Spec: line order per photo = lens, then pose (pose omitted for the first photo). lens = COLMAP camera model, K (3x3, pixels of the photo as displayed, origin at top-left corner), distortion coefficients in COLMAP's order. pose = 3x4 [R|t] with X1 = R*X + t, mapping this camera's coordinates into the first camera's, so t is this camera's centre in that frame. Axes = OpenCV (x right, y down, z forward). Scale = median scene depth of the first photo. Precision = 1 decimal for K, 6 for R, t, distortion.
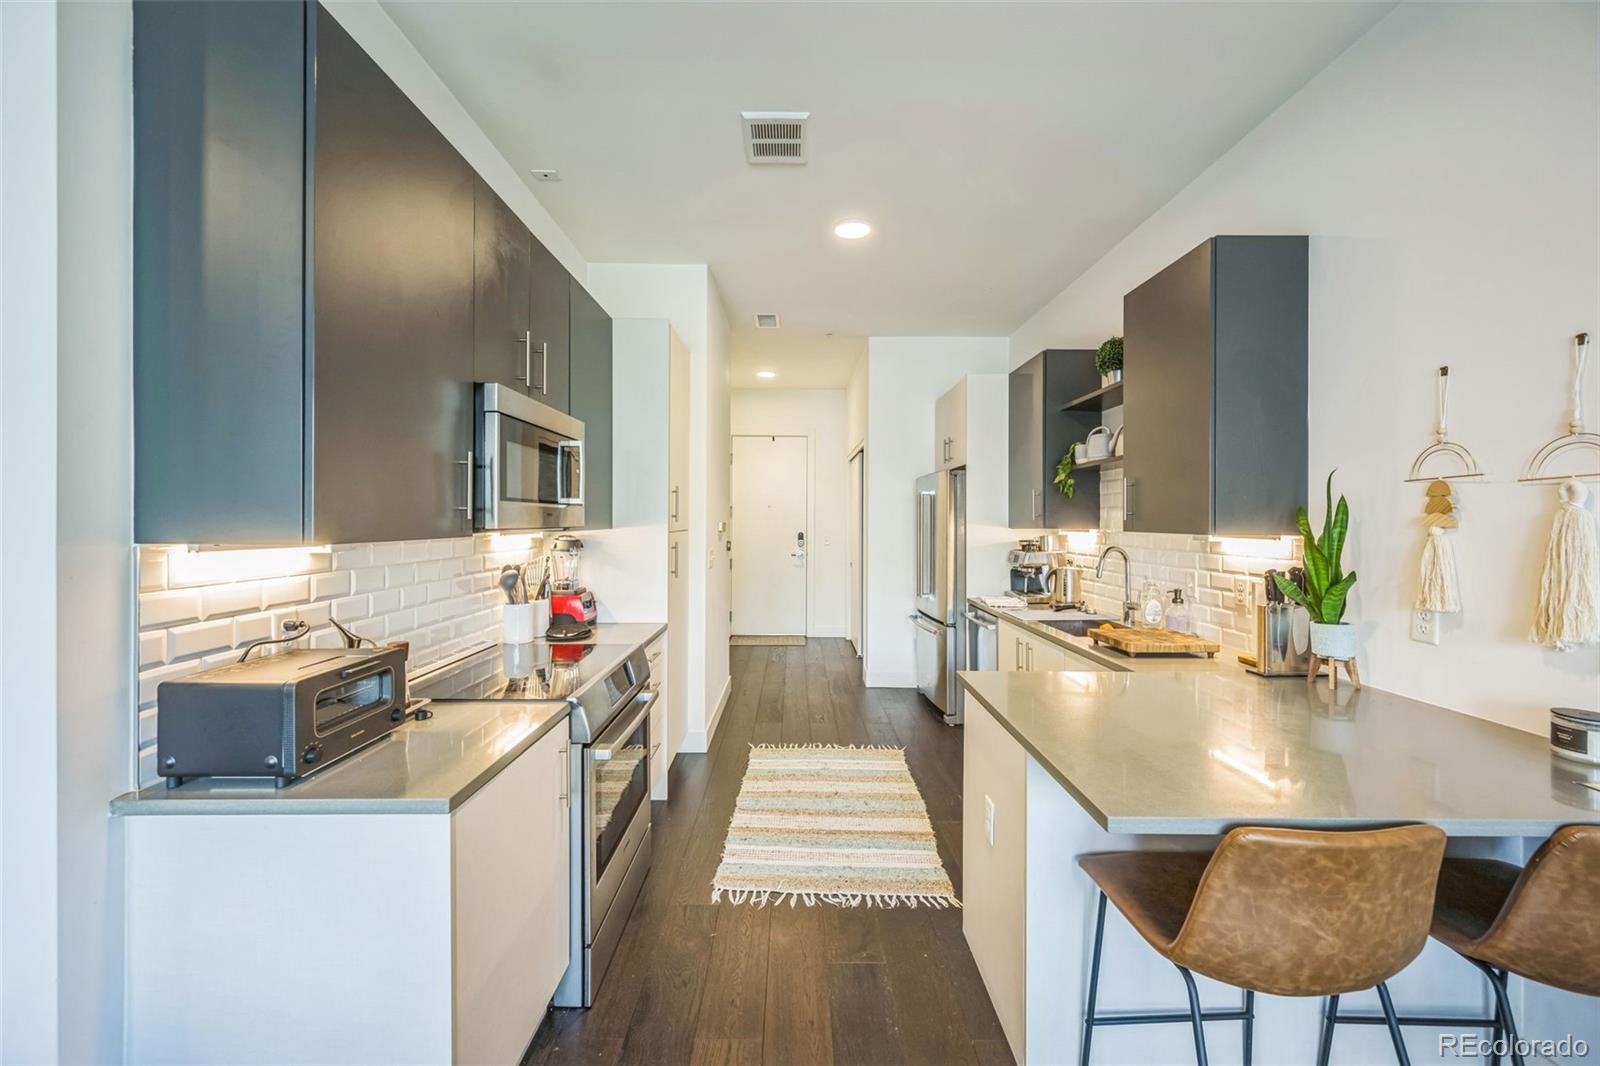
lens RADIAL K [[628.7, 0, 796.1], [0, 628.7, 520.2], [0, 0, 1]] dist [-0.000016, 0.000297]
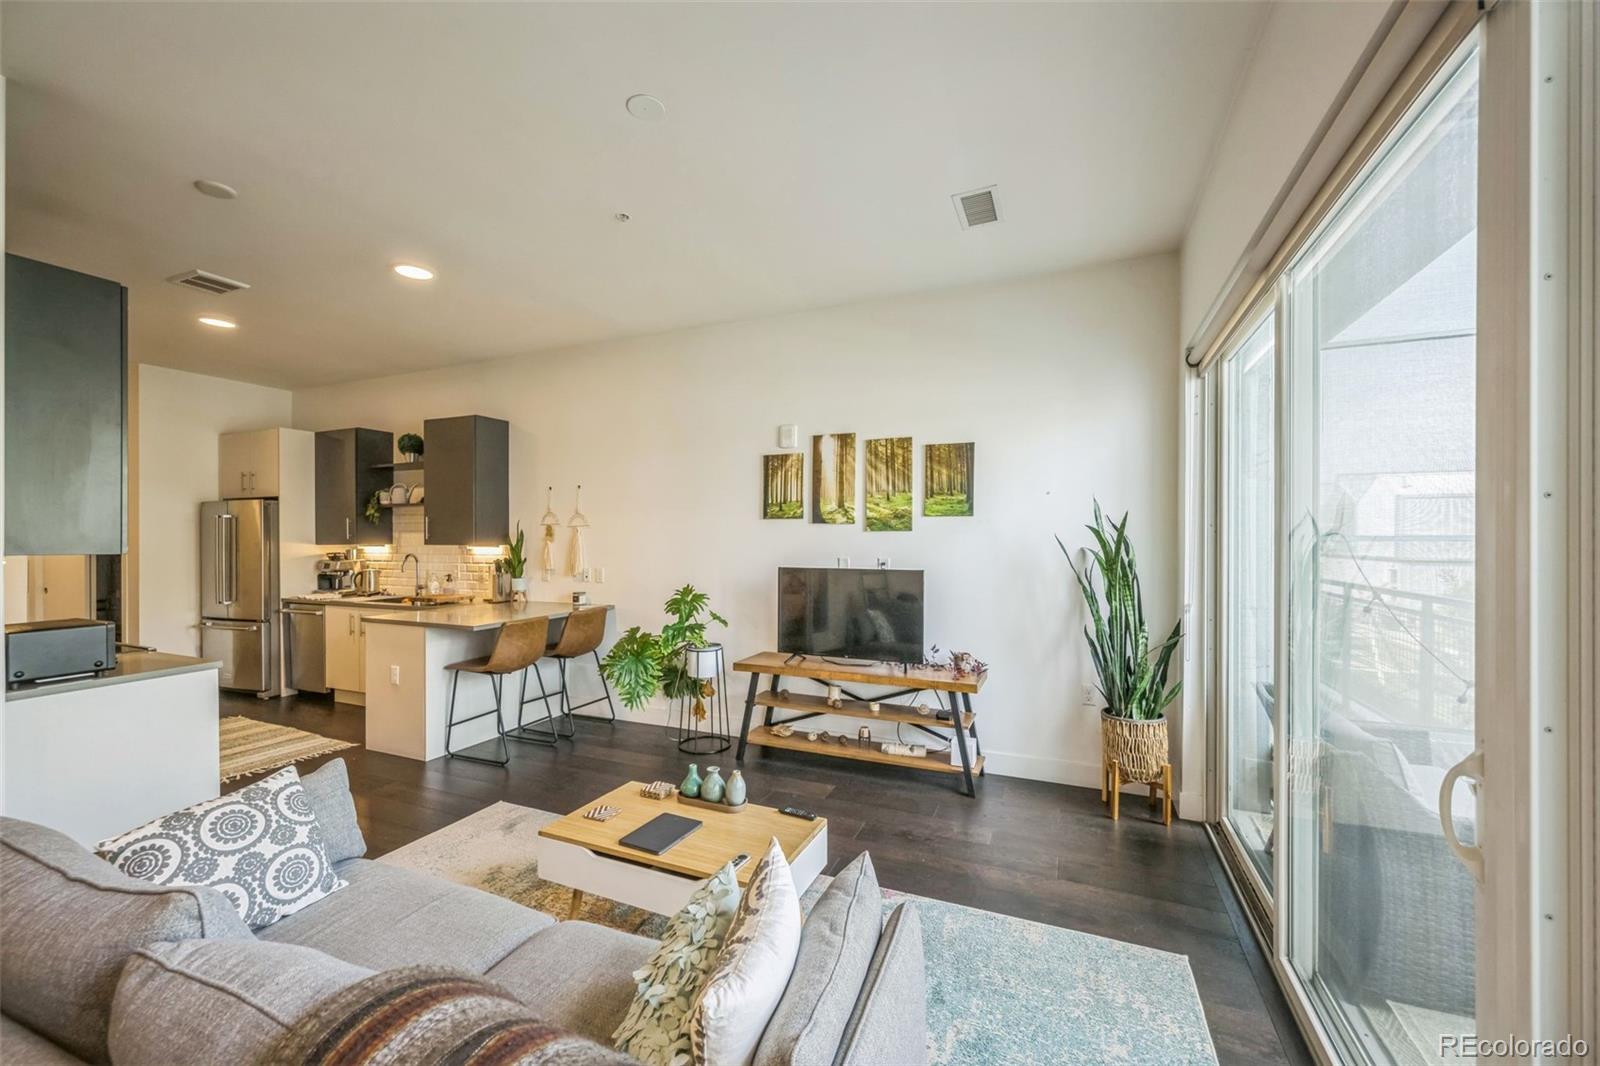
lens RADIAL K [[628.7, 0, 800.4], [0, 628.7, 540.7], [0, 0, 1]] dist [-0.000016, 0.000297]
pose [[0.398592, -0.007244, 0.917100, -0.846145], [0.002622, 0.999974, 0.006759, -0.004963], [-0.917125, -0.000290, 0.398600, -0.876986]]
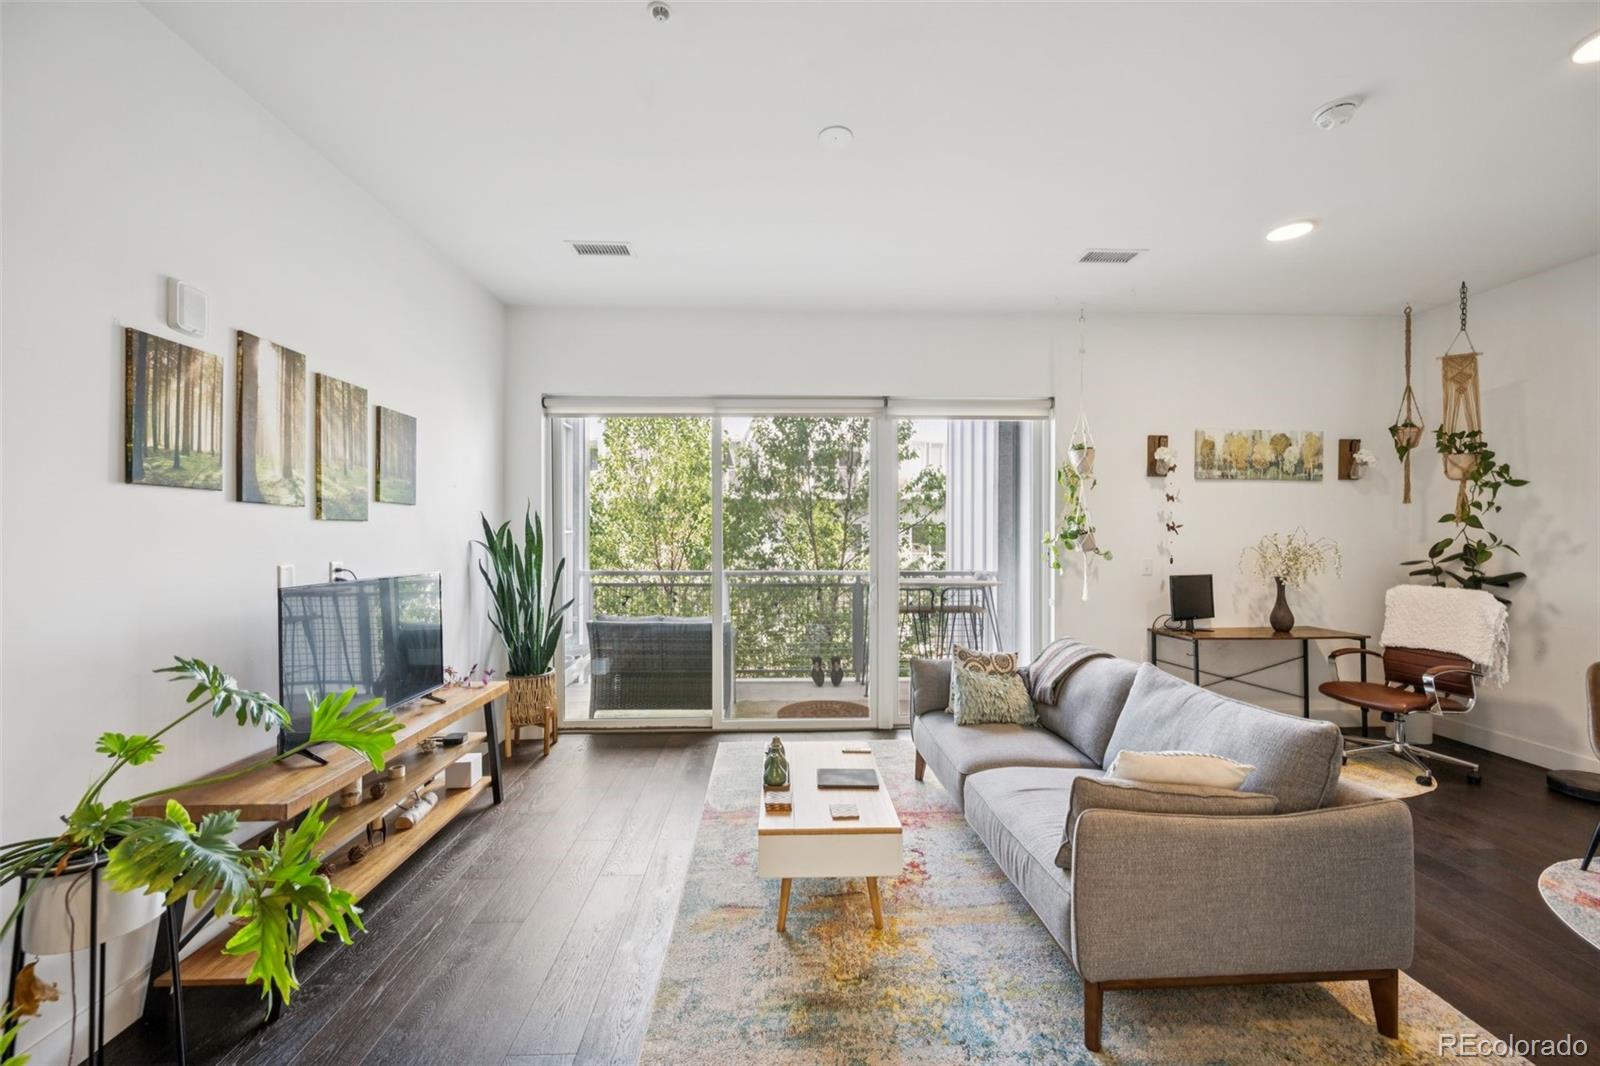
lens RADIAL K [[628.7, 0, 799.1], [0, 628.7, 531.8], [0, 0, 1]] dist [-0.000016, 0.000297]
pose [[-0.999303, -0.003860, -0.037136, -0.019289], [-0.003796, 0.999991, -0.001791, 0.000039], [0.037142, -0.001649, -0.999309, 0.659083]]
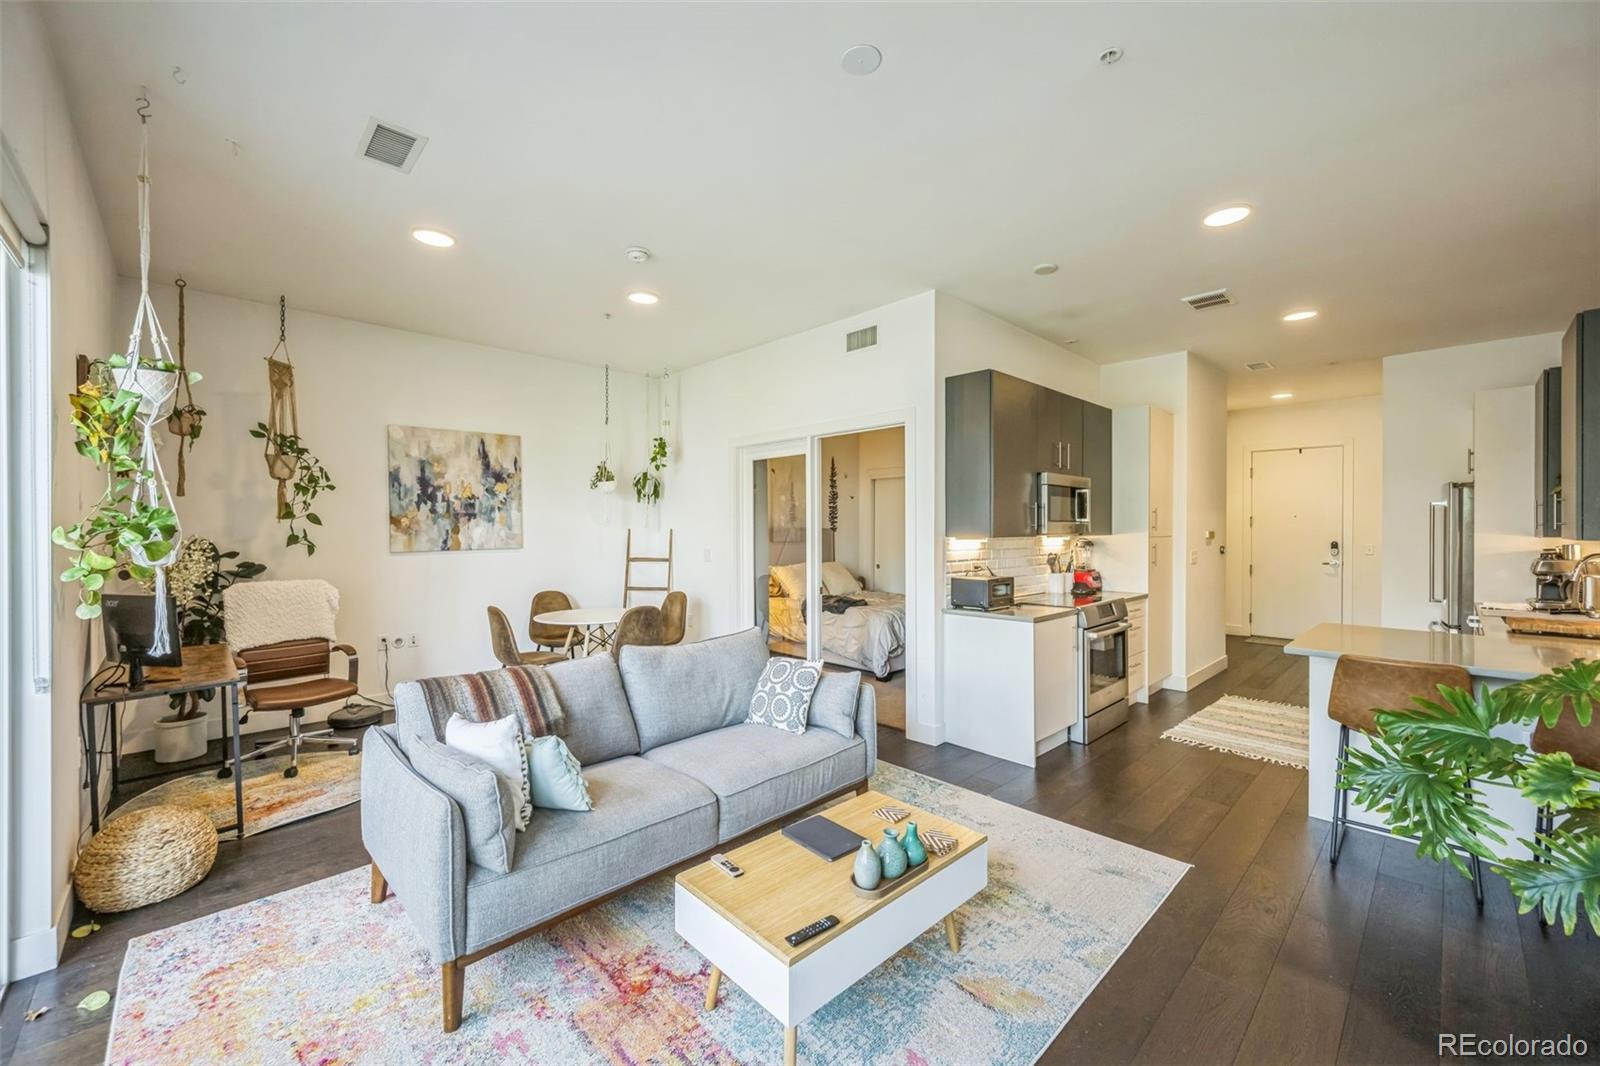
lens RADIAL K [[628.7, 0, 798.3], [0, 628.7, 532.5], [0, 0, 1]] dist [-0.000016, 0.000297]
pose [[0.690260, 0.001355, -0.723560, 0.426925], [0.001784, 0.999992, 0.003575, -0.000369], [0.723559, -0.003758, 0.690252, -0.946506]]
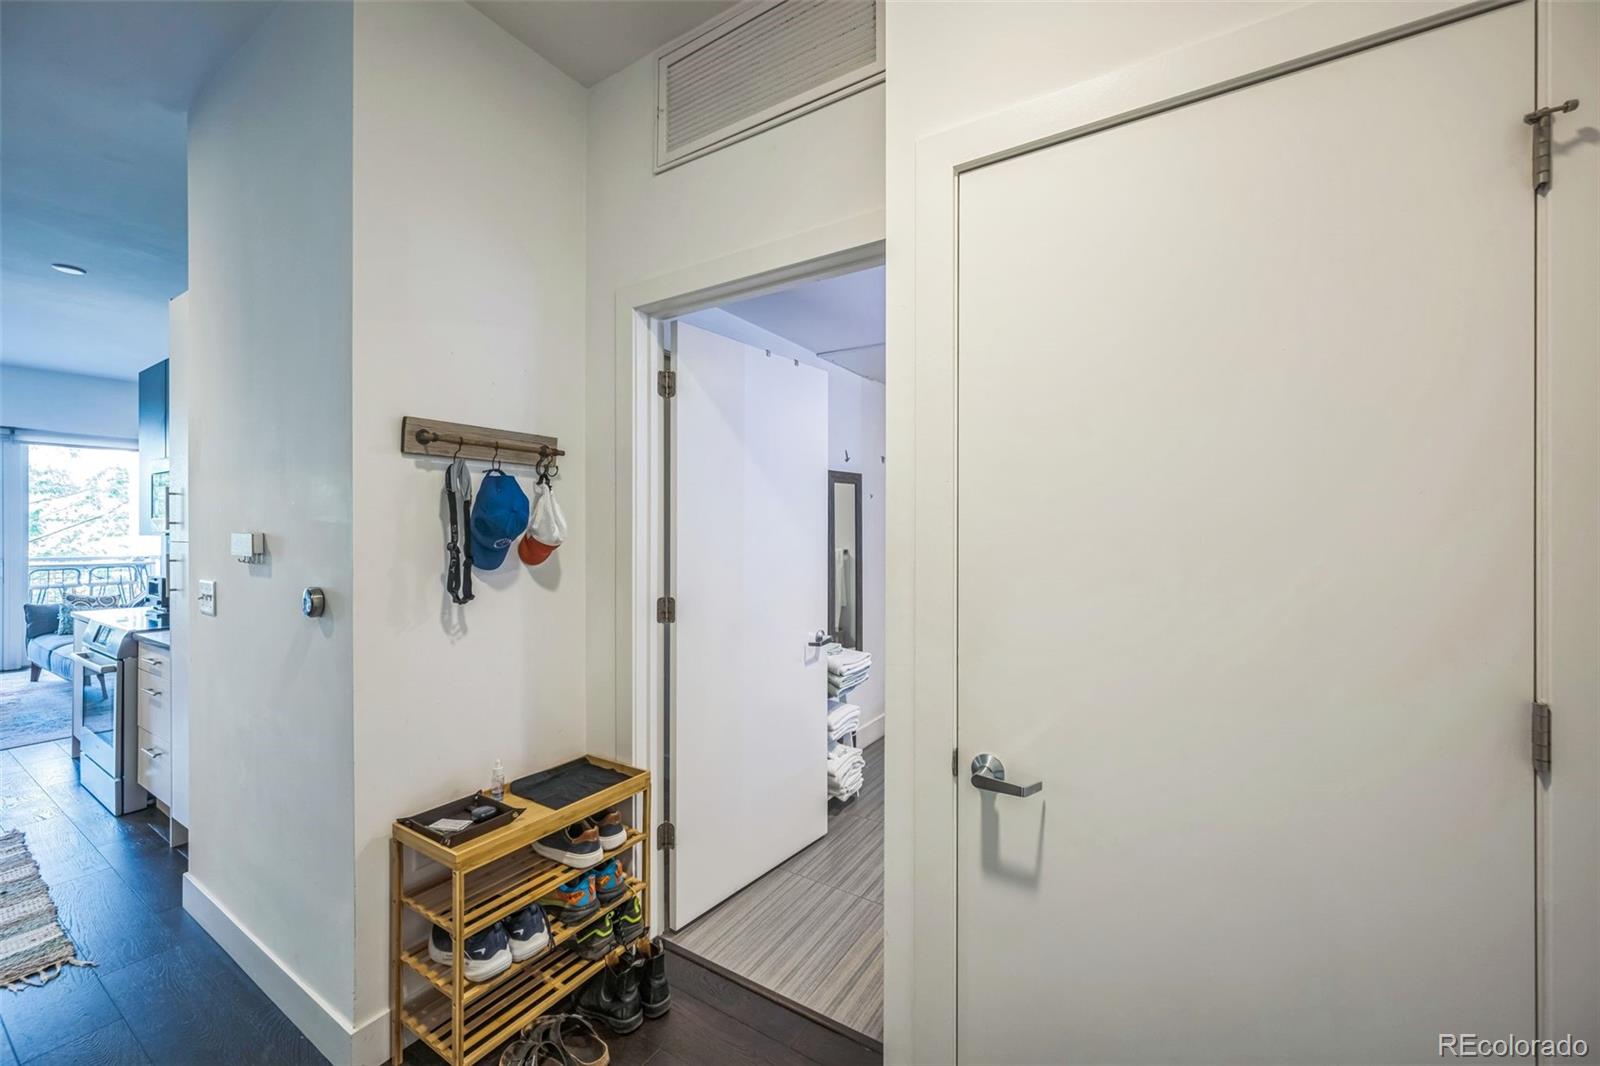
lens RADIAL K [[628.7, 0, 800.9], [0, 628.7, 529.5], [0, 0, 1]] dist [-0.000016, 0.000297]
pose [[-0.538621, -0.004410, -0.842537, 0.079140], [-0.006881, 0.999976, -0.000834, -0.006559], [0.842520, 0.005348, -0.538639, 2.771348]]
